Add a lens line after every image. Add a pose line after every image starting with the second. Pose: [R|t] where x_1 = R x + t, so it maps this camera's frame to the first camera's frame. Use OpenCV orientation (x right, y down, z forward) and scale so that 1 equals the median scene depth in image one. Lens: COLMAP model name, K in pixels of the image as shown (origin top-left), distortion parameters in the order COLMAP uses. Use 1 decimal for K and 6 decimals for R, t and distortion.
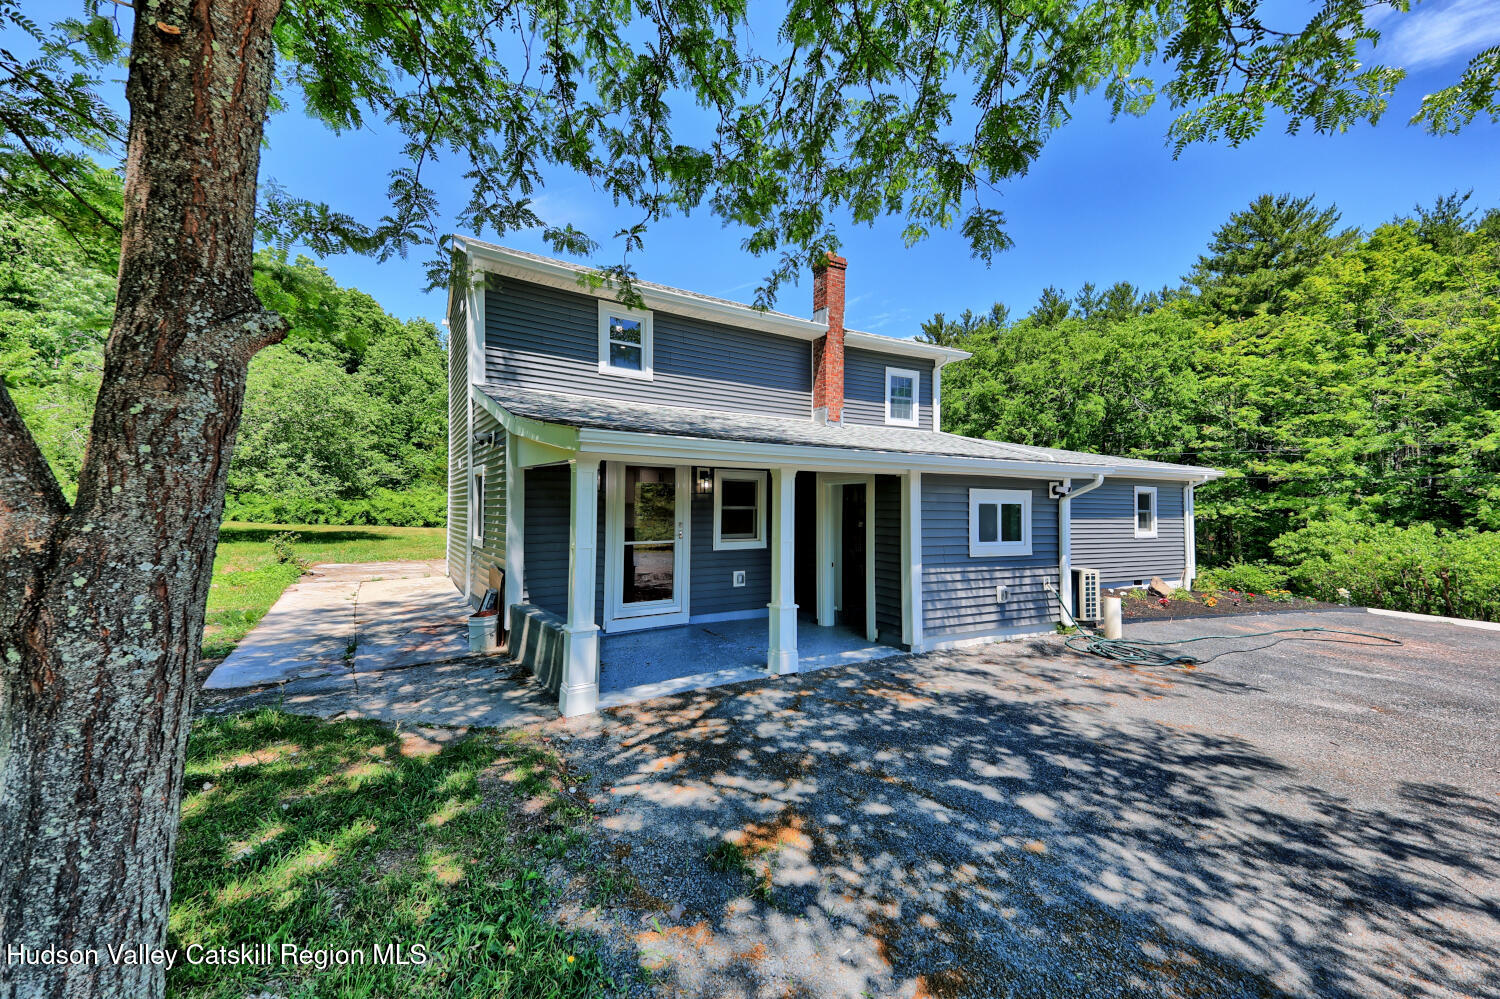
lens RADIAL K [[564.6, 0, 750.0], [0, 564.6, 499.5], [0, 0, 1]] dist [0.158129, 0.000012]
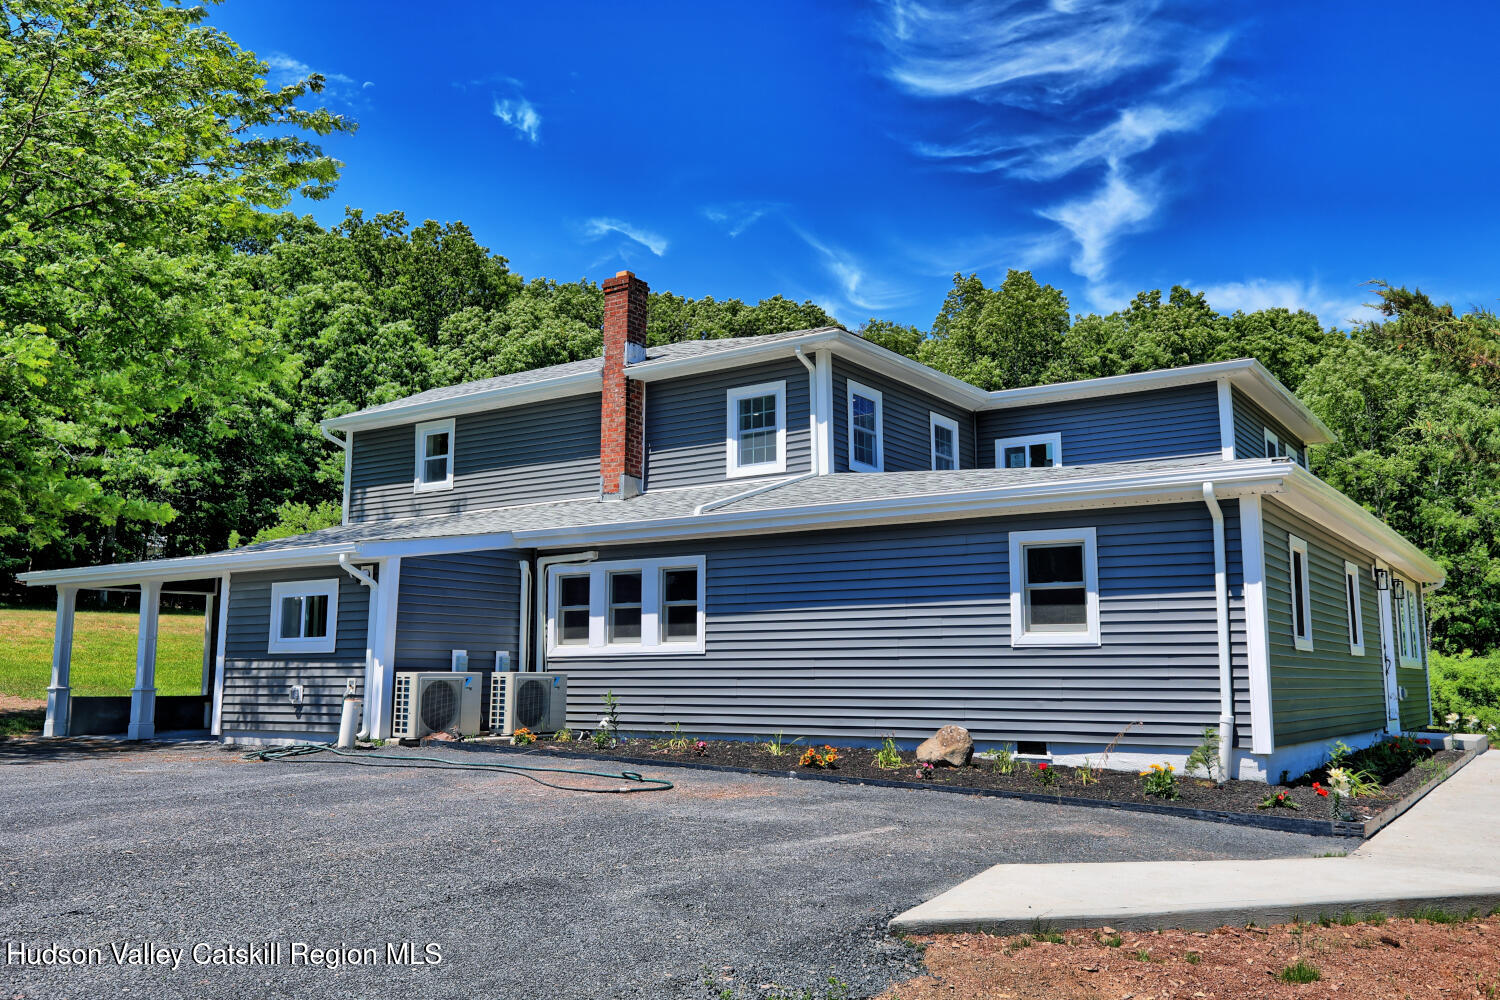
lens RADIAL K [[1248.9, 0, 732.4], [0, 1248.9, 504.9], [0, 0, 1]] dist [-0.023656, 0.005450]
pose [[0.443953, -0.136984, -0.885518, 1.891944], [0.018696, 0.989446, -0.143688, 0.121035], [0.895855, 0.047235, 0.441829, 0.545738]]
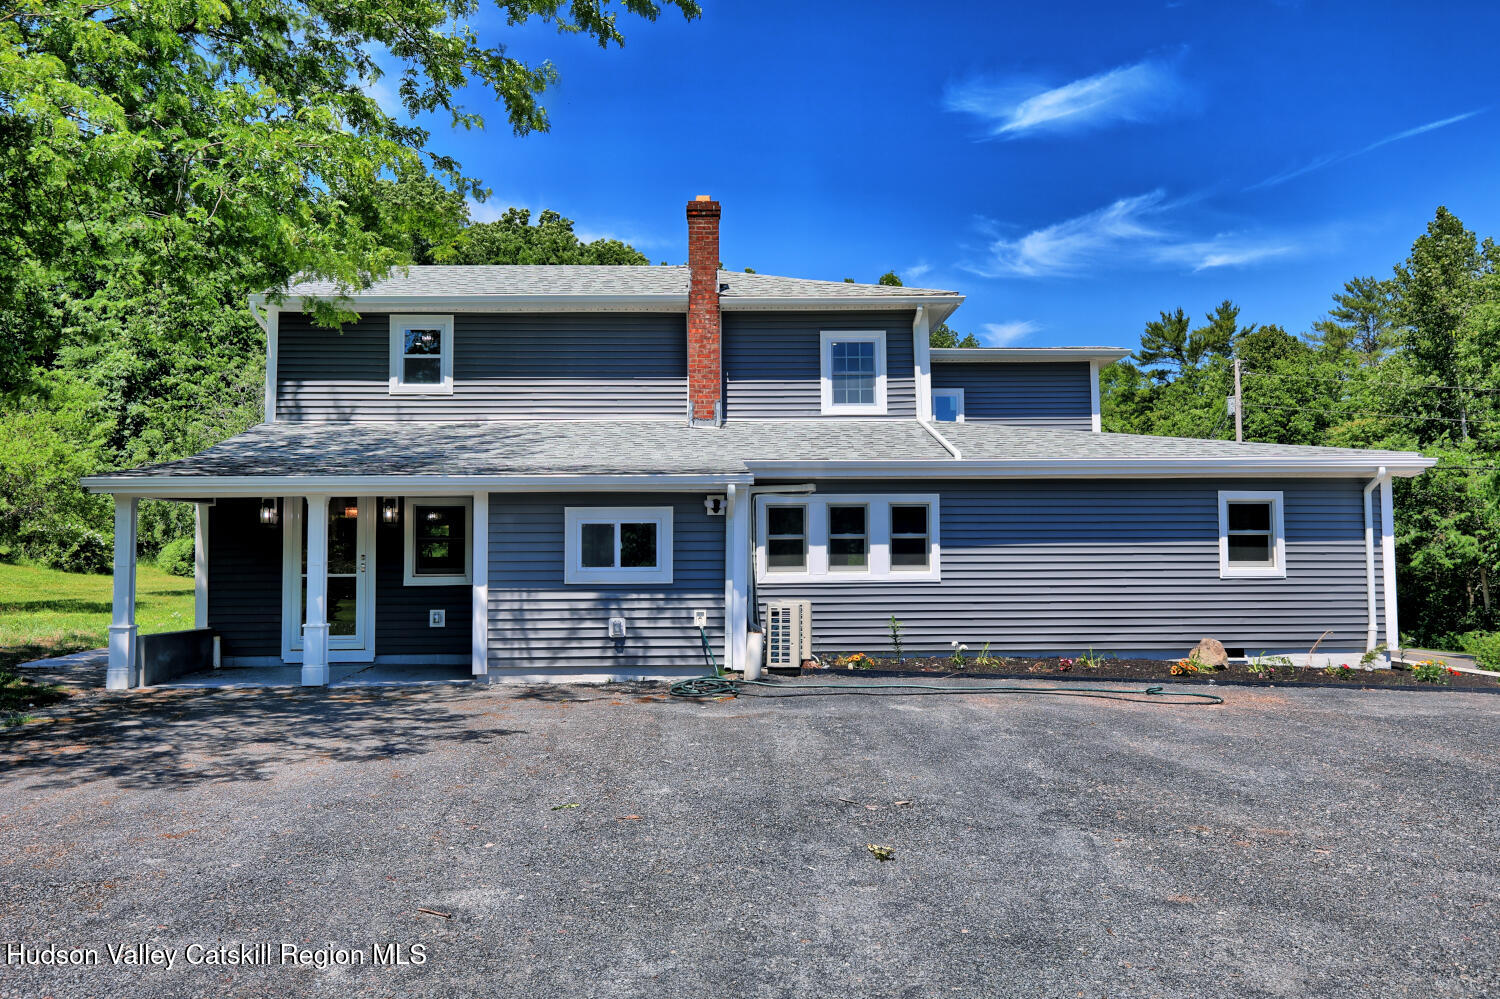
lens RADIAL K [[1248.9, 0, 732.4], [0, 1248.9, 504.4], [0, 0, 1]] dist [-0.023656, 0.005450]
pose [[0.874968, -0.043214, -0.482249, 1.113550], [0.022561, 0.998566, -0.048548, 0.054727], [0.483655, 0.031598, 0.874688, -0.415158]]
